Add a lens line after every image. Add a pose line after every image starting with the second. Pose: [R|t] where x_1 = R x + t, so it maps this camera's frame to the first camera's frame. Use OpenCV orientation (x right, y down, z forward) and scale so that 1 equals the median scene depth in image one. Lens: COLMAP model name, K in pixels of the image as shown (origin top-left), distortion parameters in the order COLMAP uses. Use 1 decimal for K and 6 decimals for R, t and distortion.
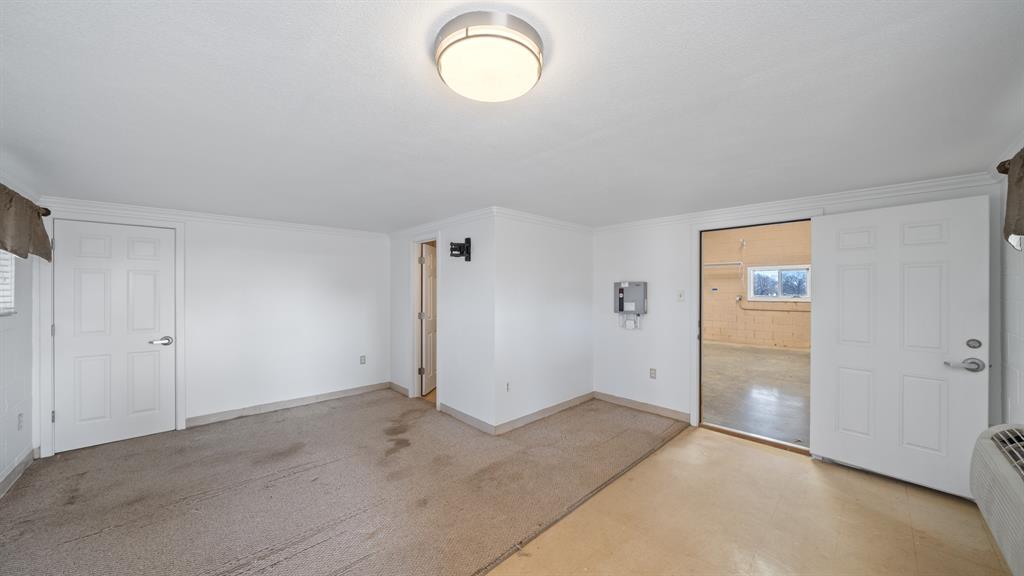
lens RADIAL K [[358.9, 0, 513.2], [0, 358.9, 289.1], [0, 0, 1]] dist [-0.000334, 0.000124]
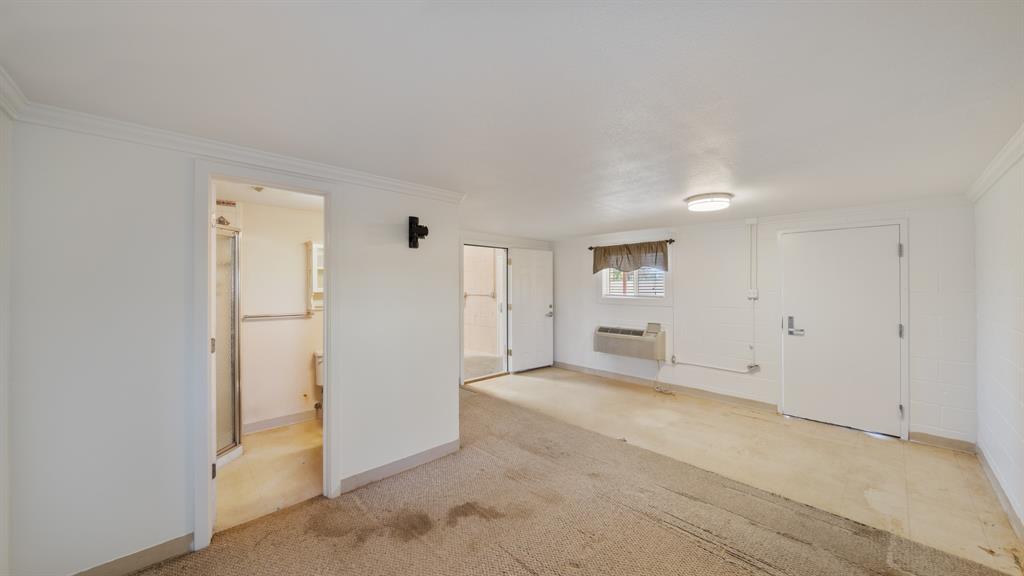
lens RADIAL K [[358.9, 0, 520.2], [0, 358.9, 286.9], [0, 0, 1]] dist [-0.000334, 0.000124]
pose [[-0.012216, -0.003051, 0.999921, -1.006199], [-0.000203, 0.999995, 0.003049, -0.001039], [-0.999925, -0.000166, -0.012216, 0.910000]]
